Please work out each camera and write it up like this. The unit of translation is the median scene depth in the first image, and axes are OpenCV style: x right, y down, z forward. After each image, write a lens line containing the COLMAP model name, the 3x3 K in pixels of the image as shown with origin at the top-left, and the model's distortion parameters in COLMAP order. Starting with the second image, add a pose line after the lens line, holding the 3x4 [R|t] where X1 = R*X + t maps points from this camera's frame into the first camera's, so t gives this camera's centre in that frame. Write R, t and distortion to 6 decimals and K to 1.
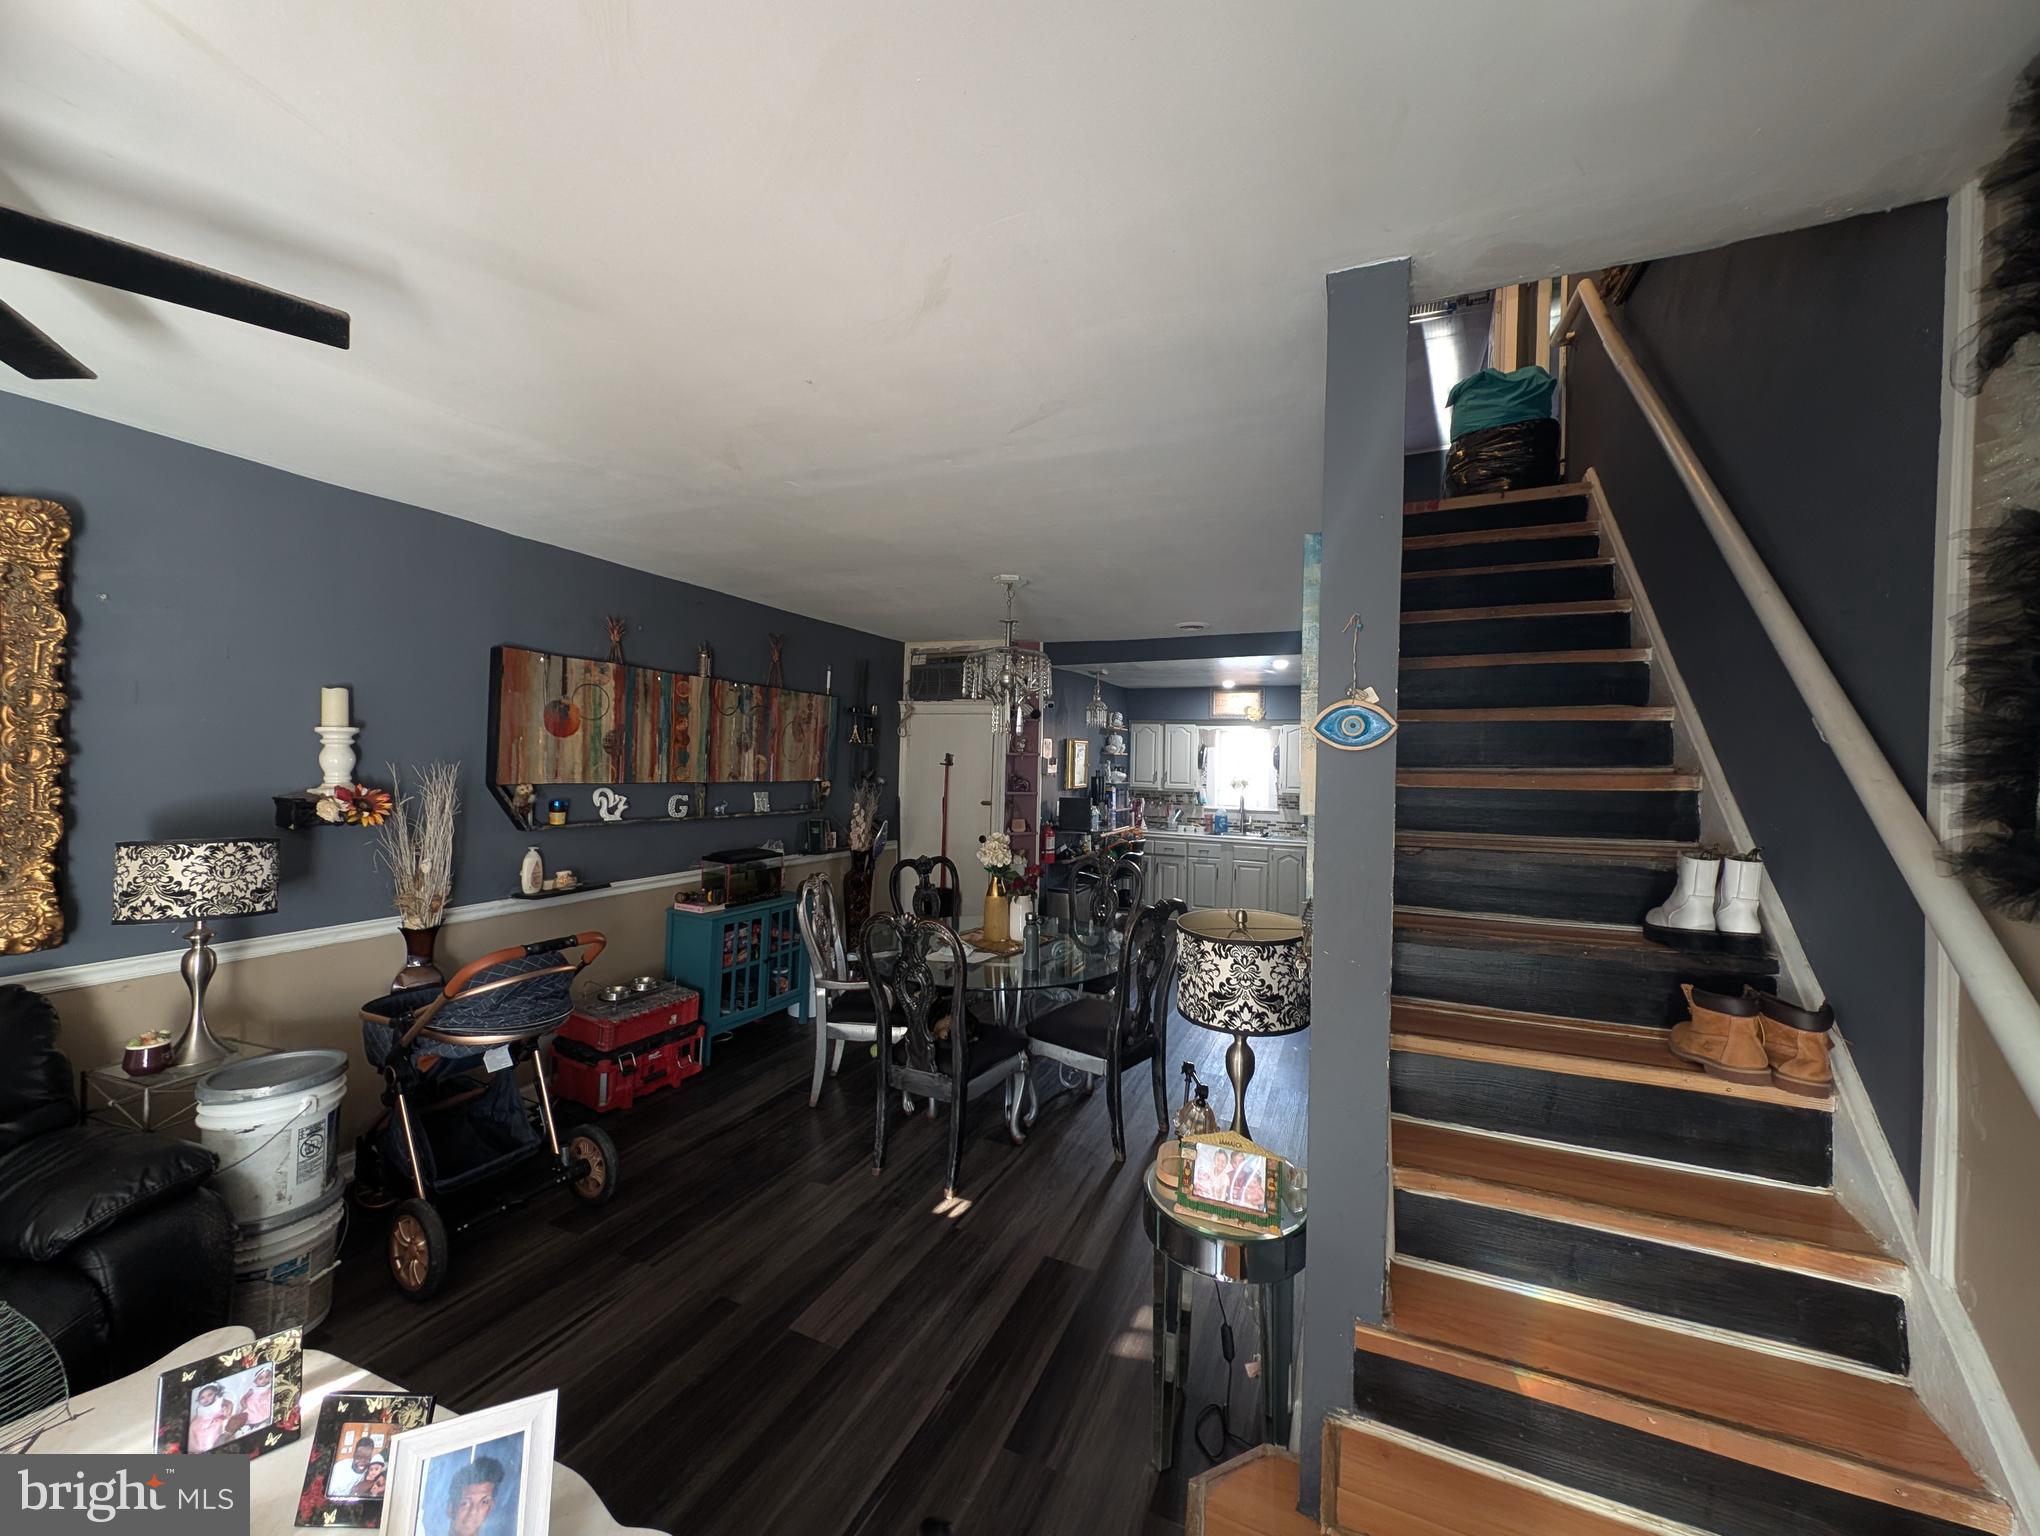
lens RADIAL K [[757.6, 0, 1022.5], [0, 757.6, 767.5], [0, 0, 1]] dist [0.007489, -0.003320]
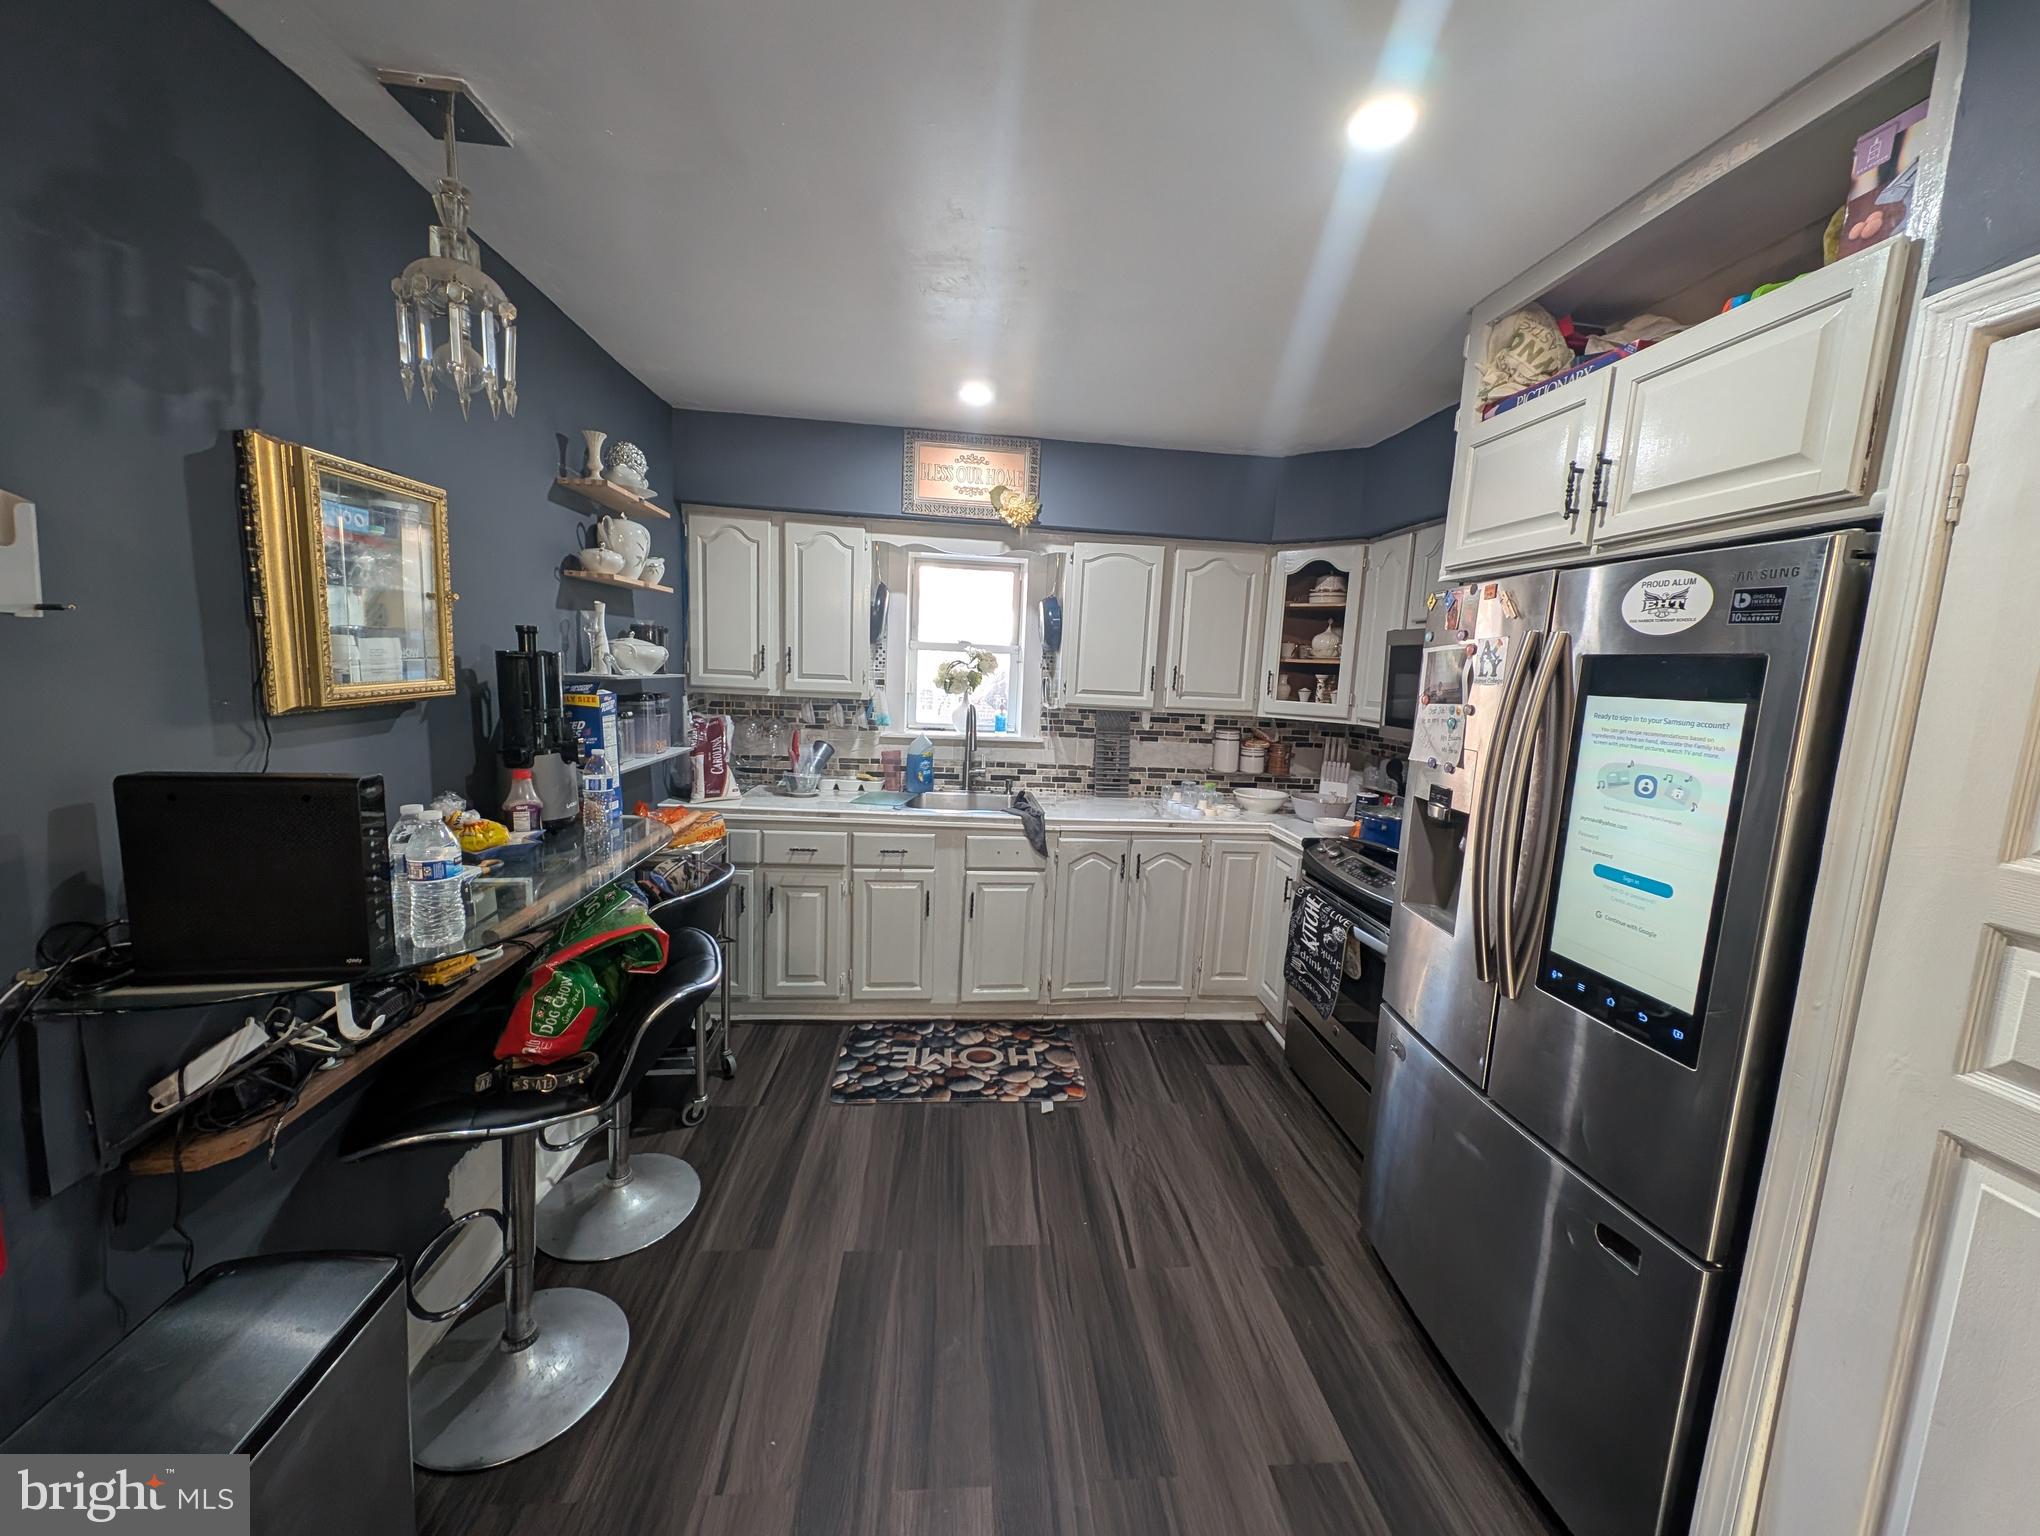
lens RADIAL K [[757.6, 0, 1028.8], [0, 757.6, 763.8], [0, 0, 1]] dist [0.007489, -0.003320]
pose [[0.870614, -0.044244, 0.489972, 0.304632], [-0.024806, 0.990733, 0.133539, 0.028337], [-0.491340, -0.128415, 0.861449, 1.760930]]
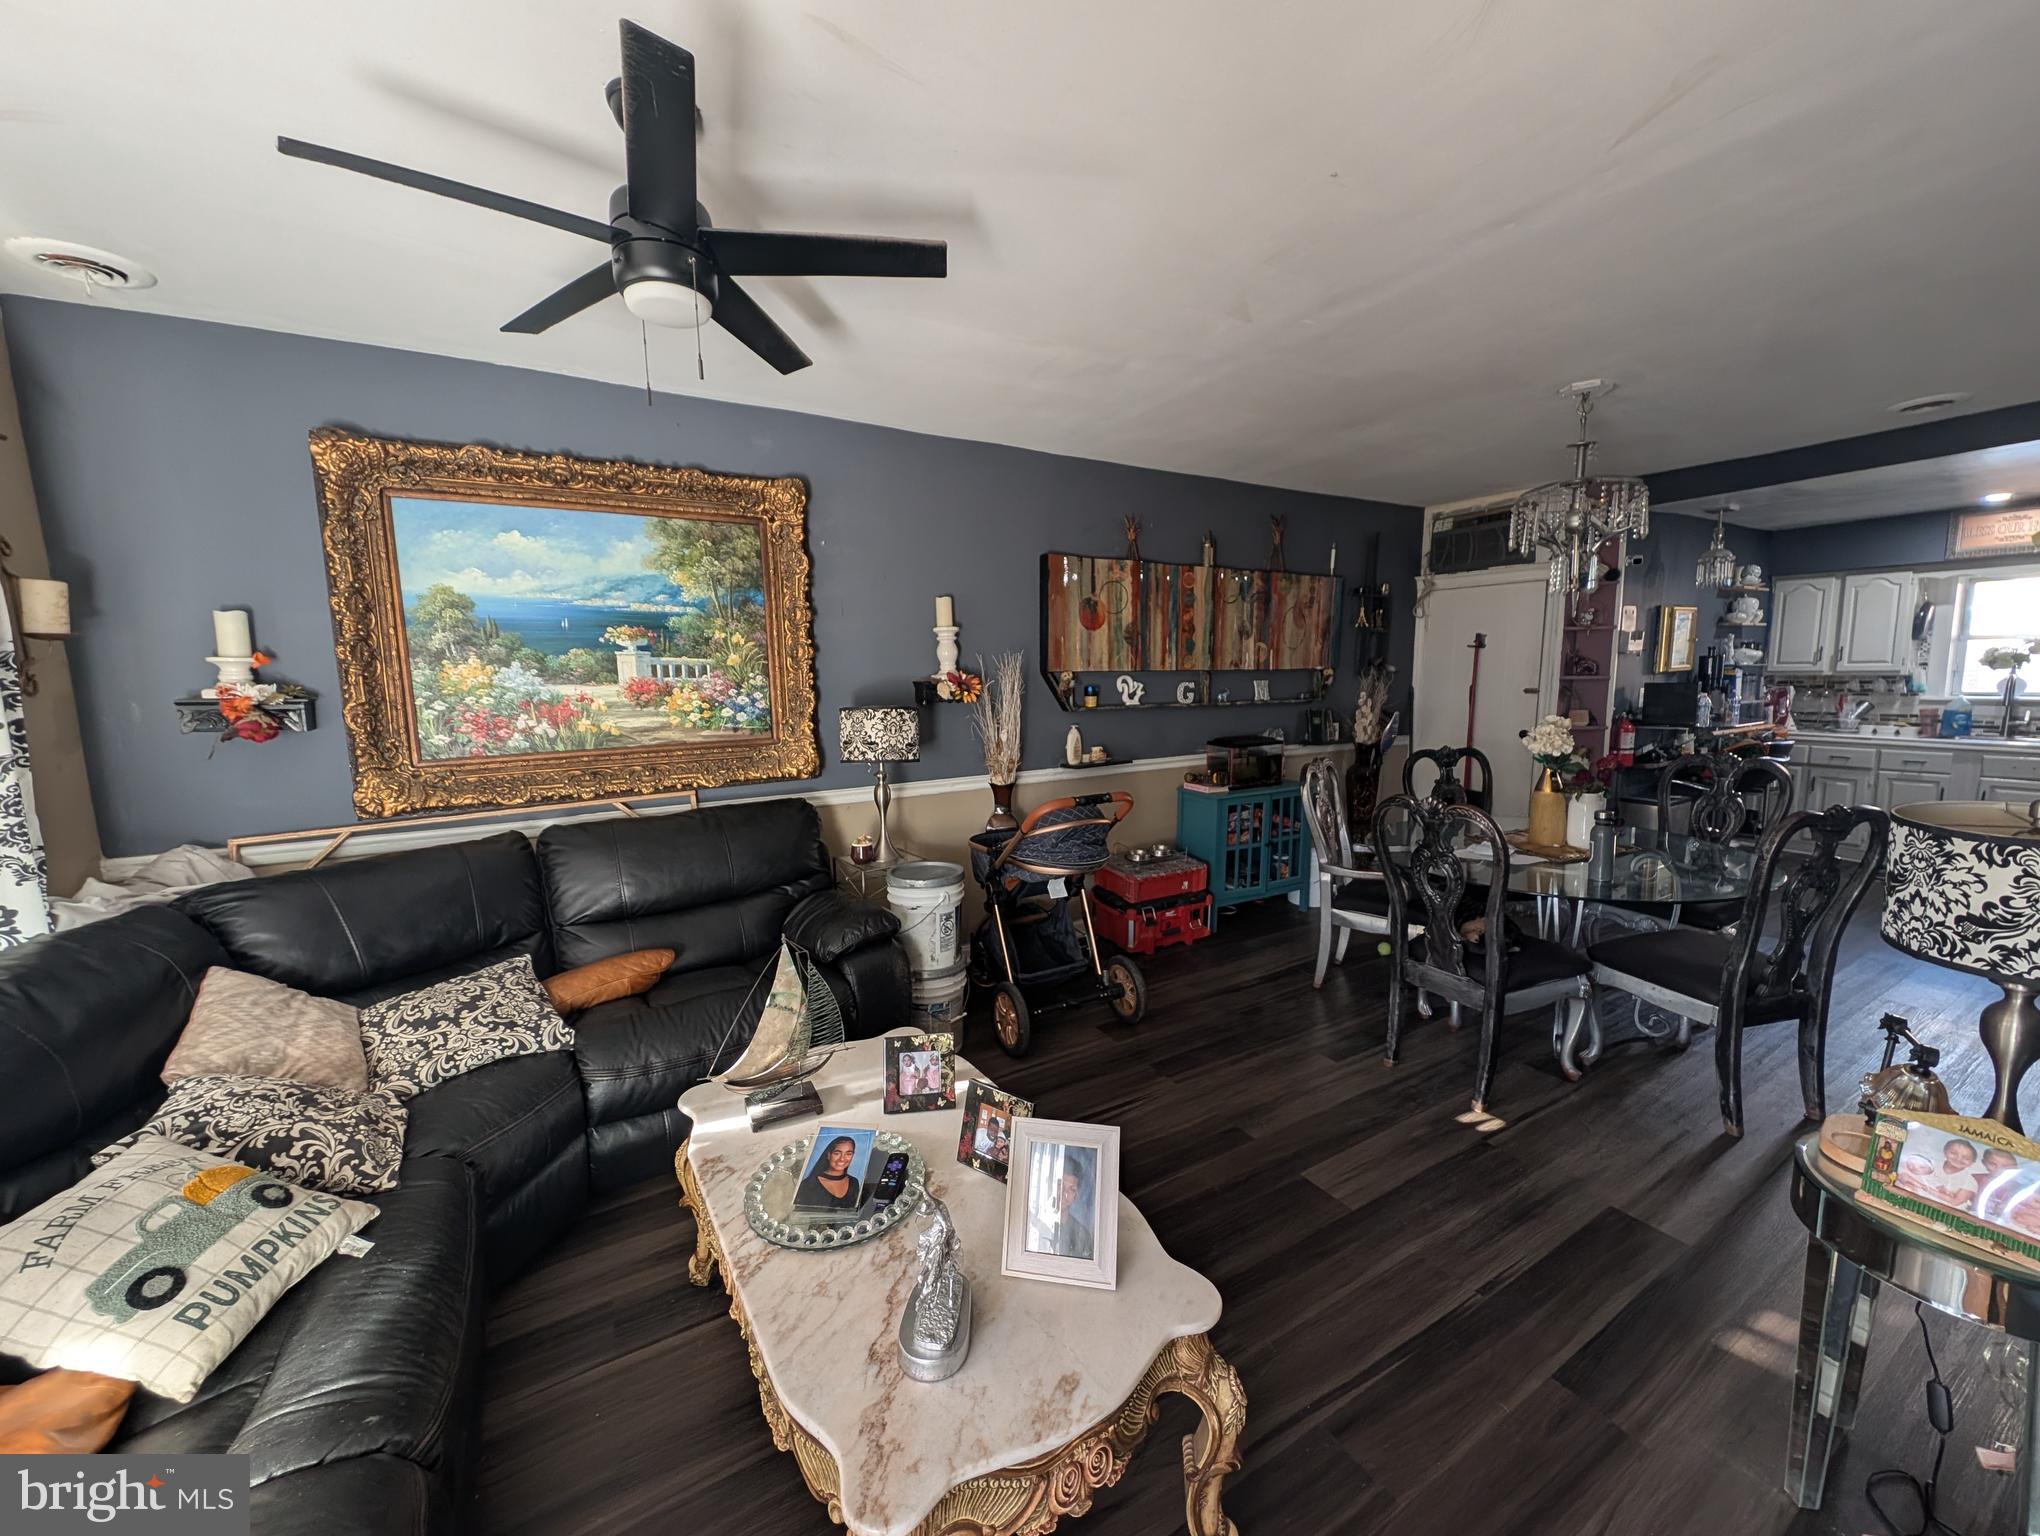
lens RADIAL K [[757.6, 0, 1026.5], [0, 757.6, 766.7], [0, 0, 1]] dist [0.007489, -0.003320]
pose [[0.813321, 0.036635, -0.580661, -0.022662], [0.032015, 0.993686, 0.107536, 0.046755], [0.580934, -0.106051, 0.807012, 0.003983]]
